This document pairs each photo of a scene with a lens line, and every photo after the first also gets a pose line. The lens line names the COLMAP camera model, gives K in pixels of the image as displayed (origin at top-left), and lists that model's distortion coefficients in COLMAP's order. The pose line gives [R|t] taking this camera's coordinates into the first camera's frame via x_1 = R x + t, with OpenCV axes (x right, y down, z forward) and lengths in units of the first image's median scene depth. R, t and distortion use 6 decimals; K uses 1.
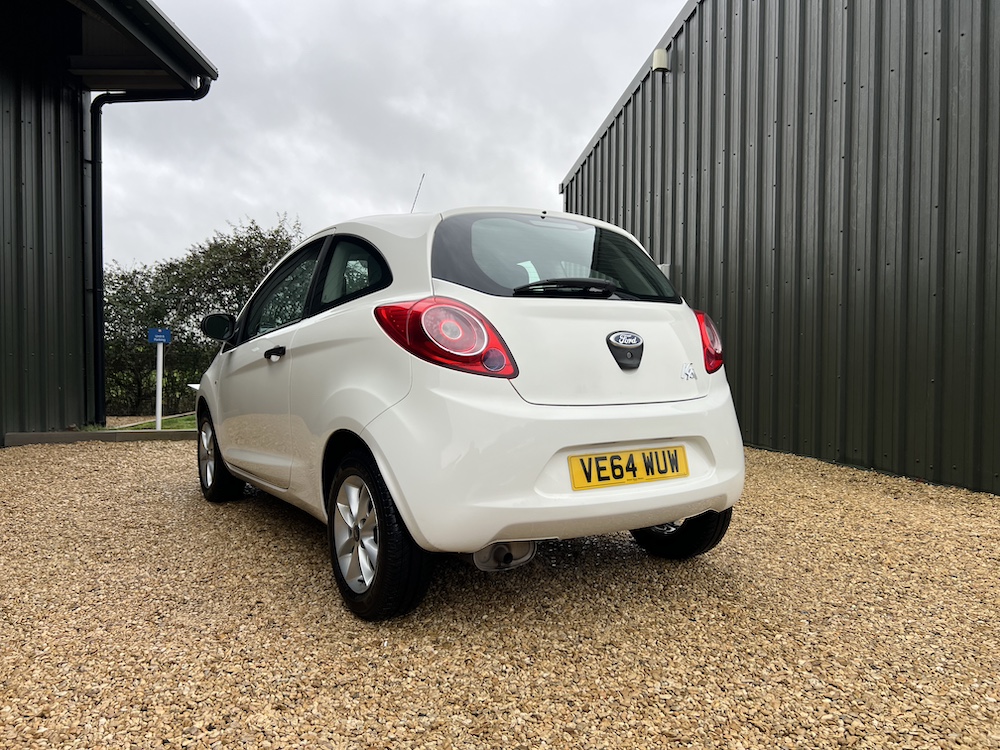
lens RADIAL K [[718.9, 0, 500.0], [0, 718.9, 375.0], [0, 0, 1]] dist [0.040794, -0.039799]
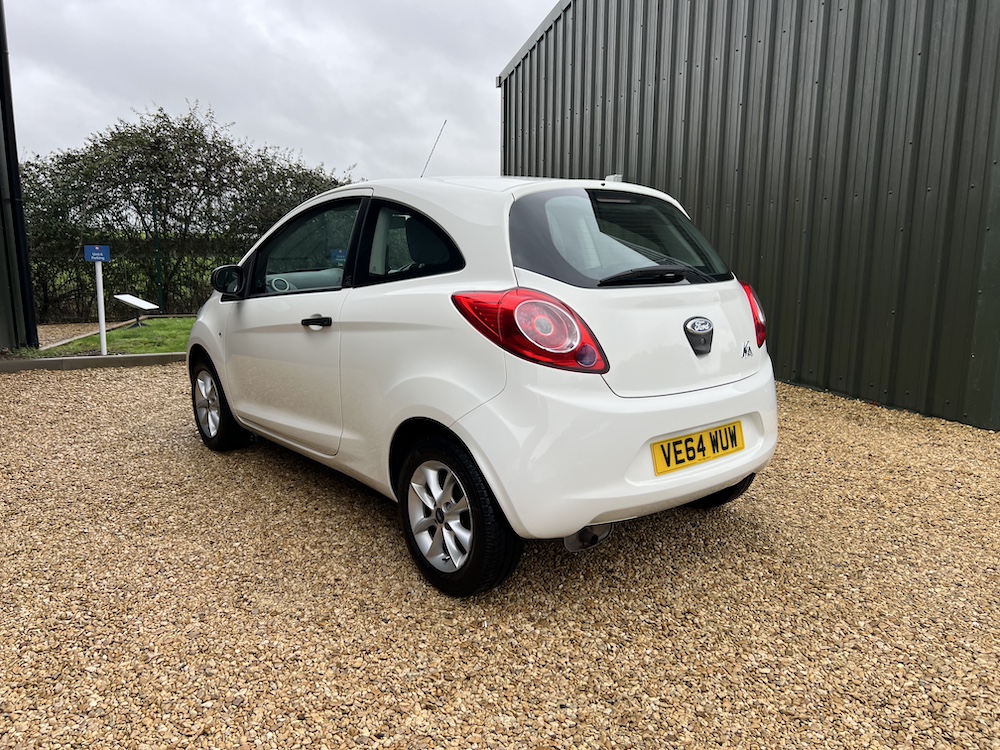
lens RADIAL K [[718.9, 0, 500.0], [0, 718.9, 375.0], [0, 0, 1]] dist [0.040794, -0.039799]
pose [[0.993715, -0.017777, 0.110516, -0.219853], [0.001366, 0.989162, 0.146822, -0.129549], [-0.111928, -0.145748, 0.982970, 0.006885]]
